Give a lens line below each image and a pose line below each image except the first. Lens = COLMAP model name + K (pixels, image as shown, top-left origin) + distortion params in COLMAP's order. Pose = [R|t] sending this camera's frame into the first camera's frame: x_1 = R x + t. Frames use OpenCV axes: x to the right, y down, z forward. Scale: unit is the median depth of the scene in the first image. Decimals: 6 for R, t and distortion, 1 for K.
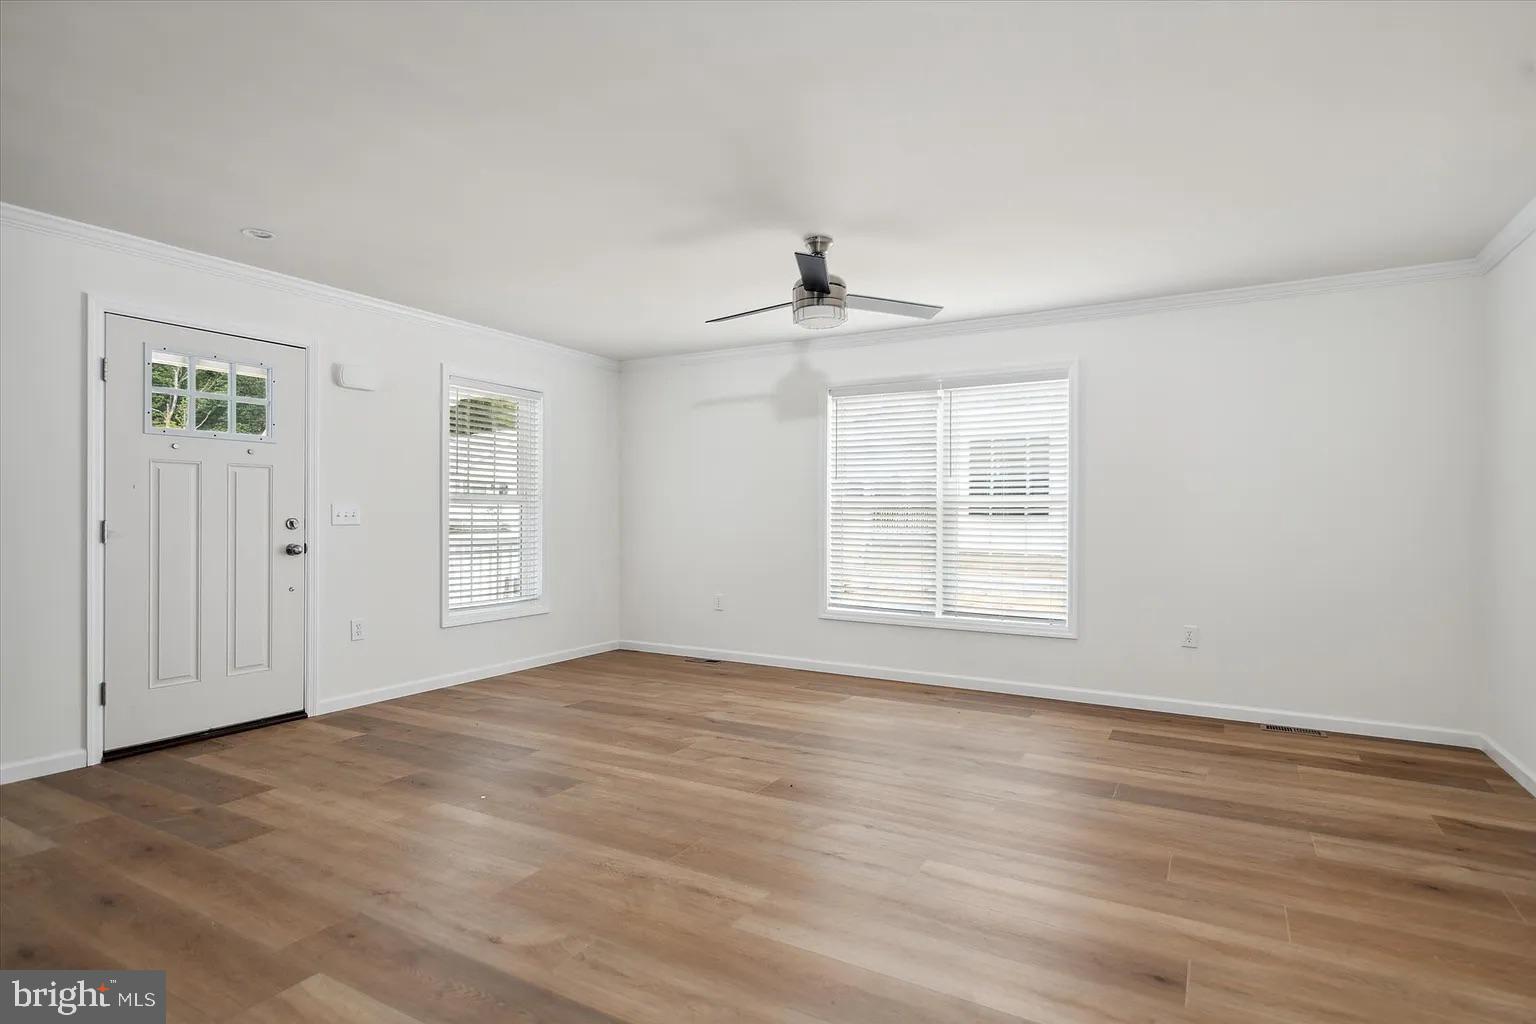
lens RADIAL K [[786.3, 0, 762.7], [0, 786.3, 521.0], [0, 0, 1]] dist [0.004733, -0.001009]
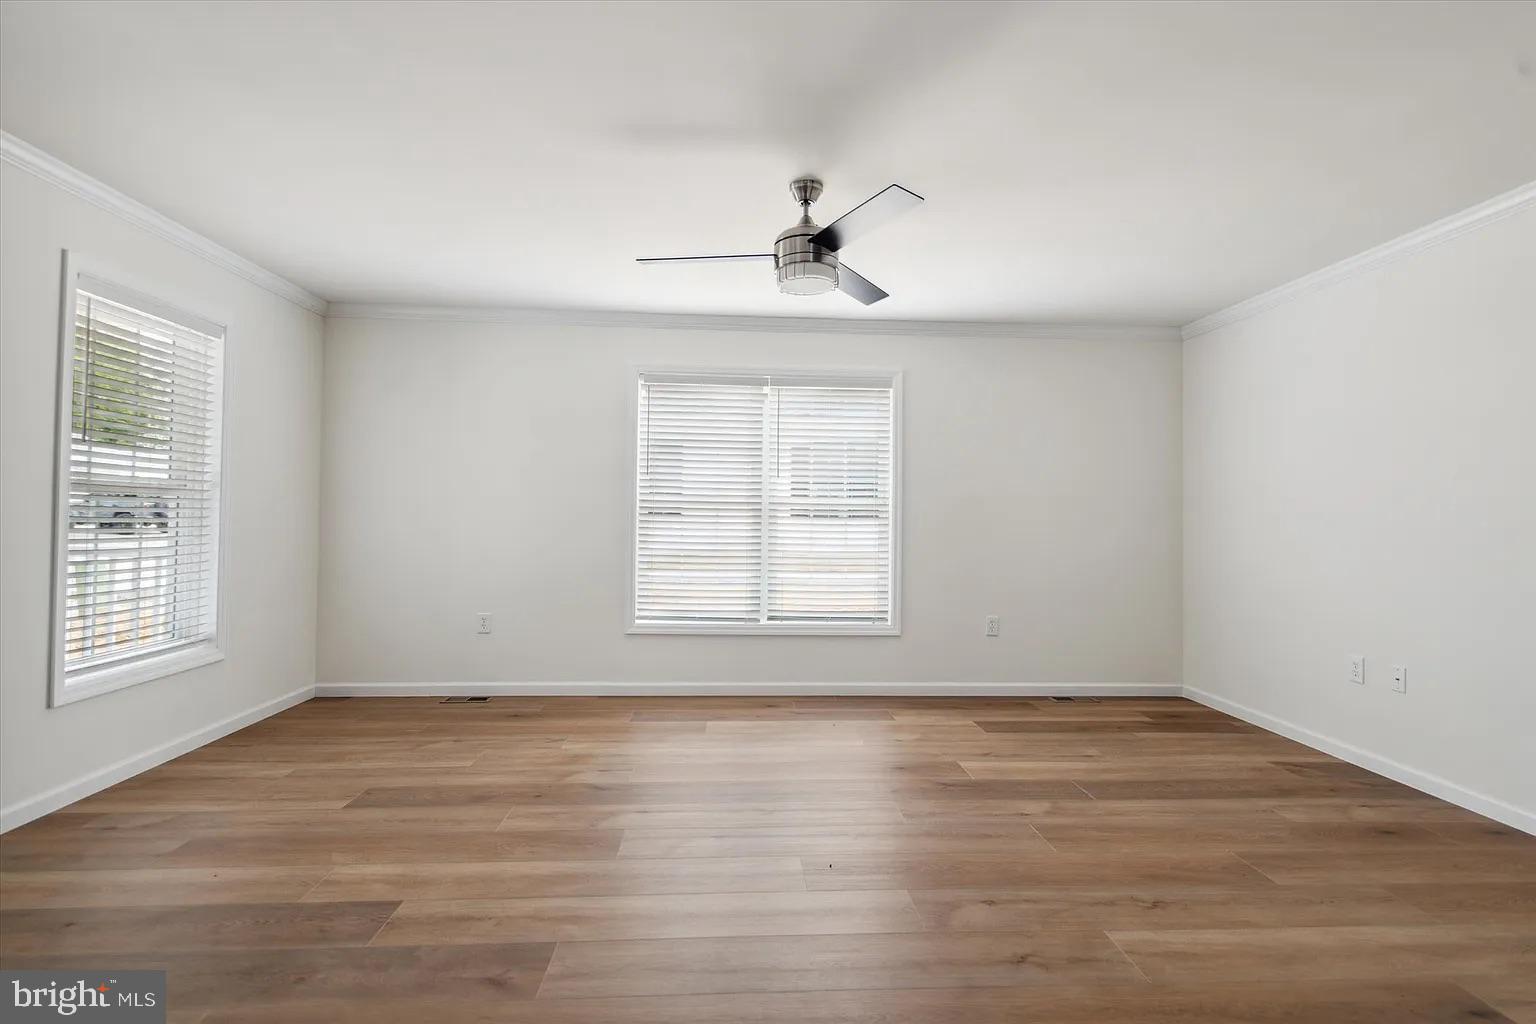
lens RADIAL K [[720.7, 0, 765.6], [0, 720.7, 502.9], [0, 0, 1]] dist [0.011650, -0.003845]
pose [[0.836947, 0.016634, 0.547032, -0.302915], [-0.004529, 0.999714, -0.023469, -0.004331], [-0.547266, 0.017165, 0.836783, 0.313300]]
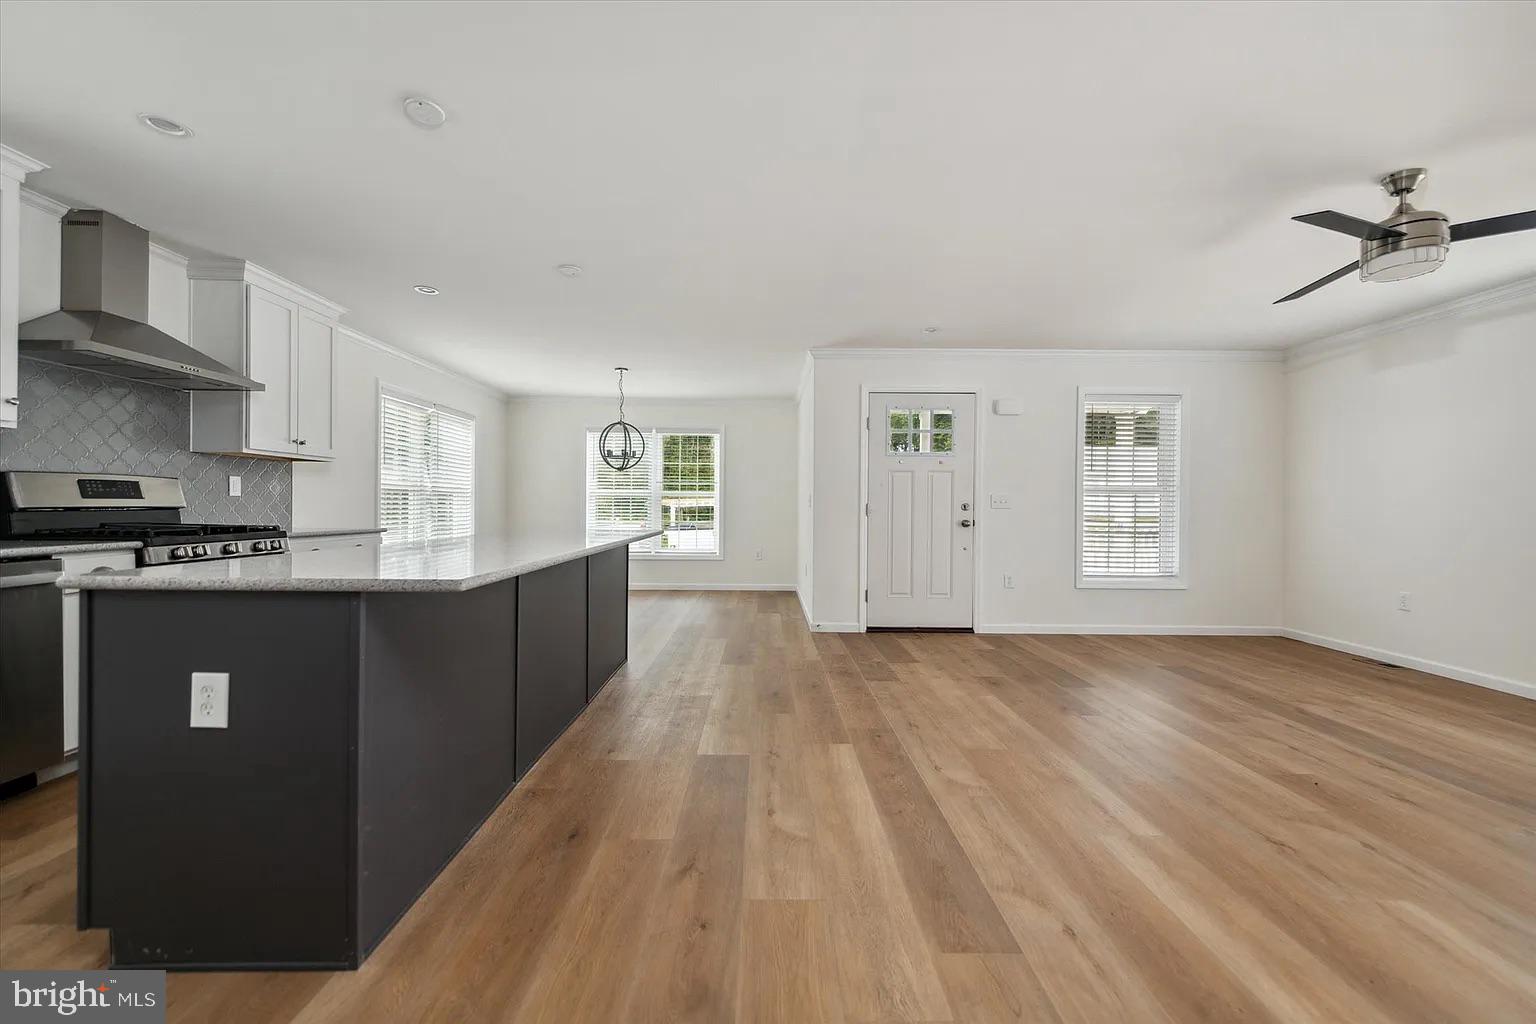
lens RADIAL K [[611.1, 0, 769.3], [0, 611.1, 509.3], [0, 0, 1]] dist [0.008985, -0.001681]
pose [[0.506577, 0.005192, -0.862179, 0.244021], [-0.013902, 0.999901, -0.002147, 0.015764], [0.862082, 0.013073, 0.506599, 0.048587]]
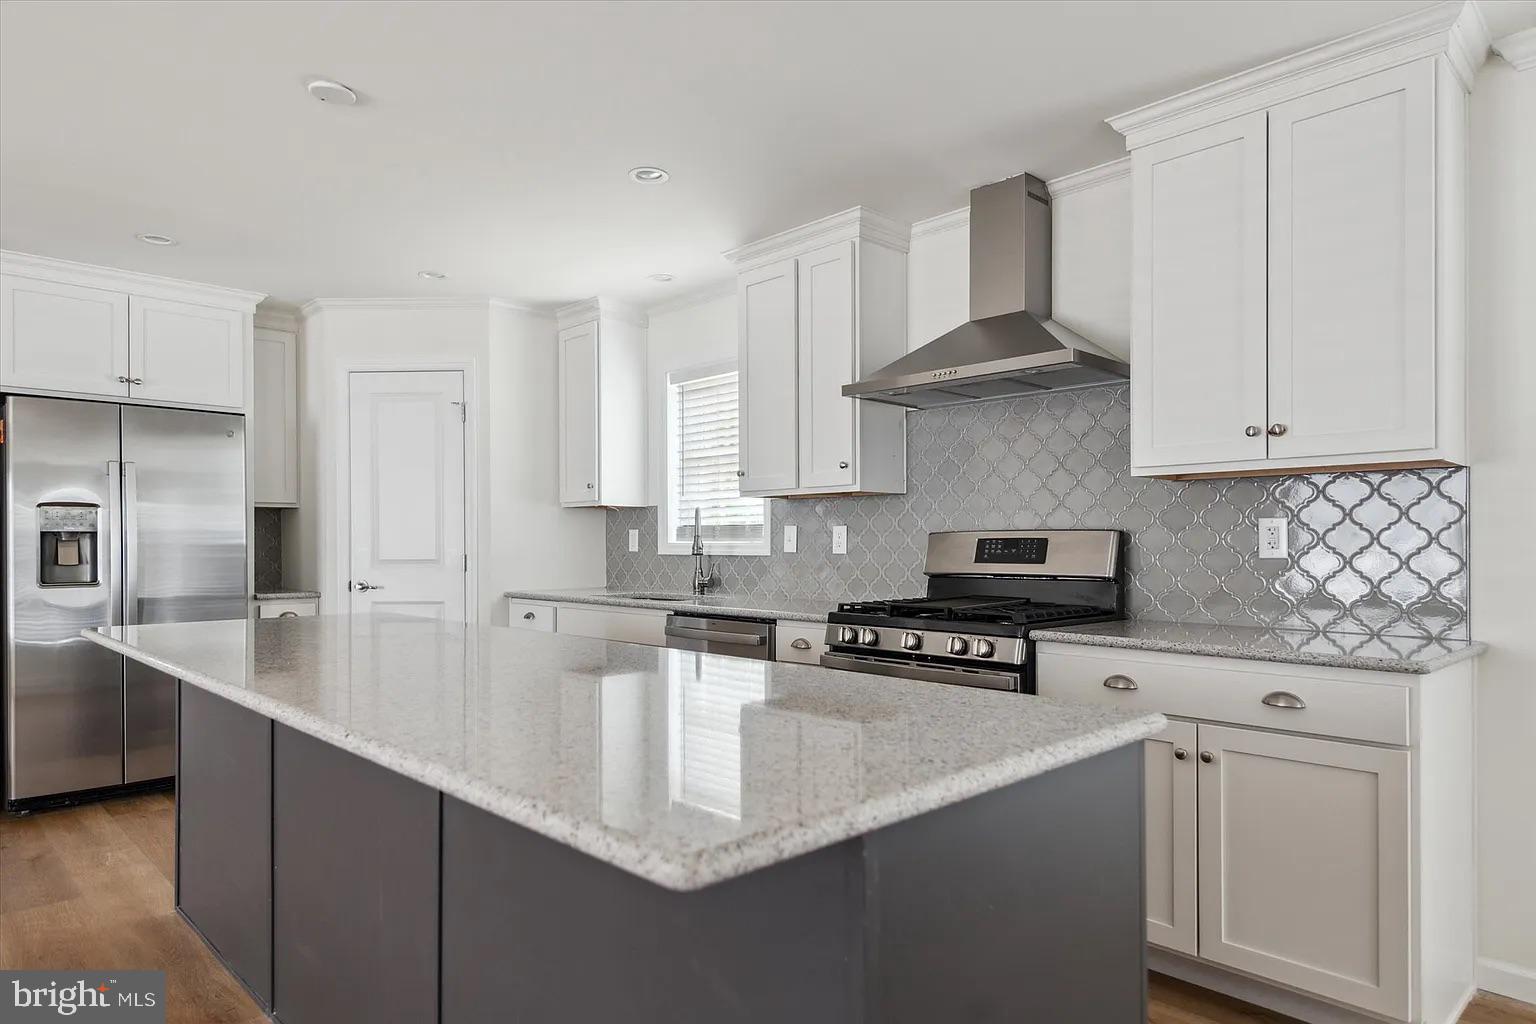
lens RADIAL K [[940.8, 0, 768.0], [0, 940.8, 544.0], [0, 0, 1]] dist [0.028012, 0.001043]
pose [[-0.955941, -0.006205, 0.293494, -0.732694], [-0.005298, 0.999978, 0.003887, -0.004641], [-0.293512, 0.002161, -0.955953, 0.548469]]
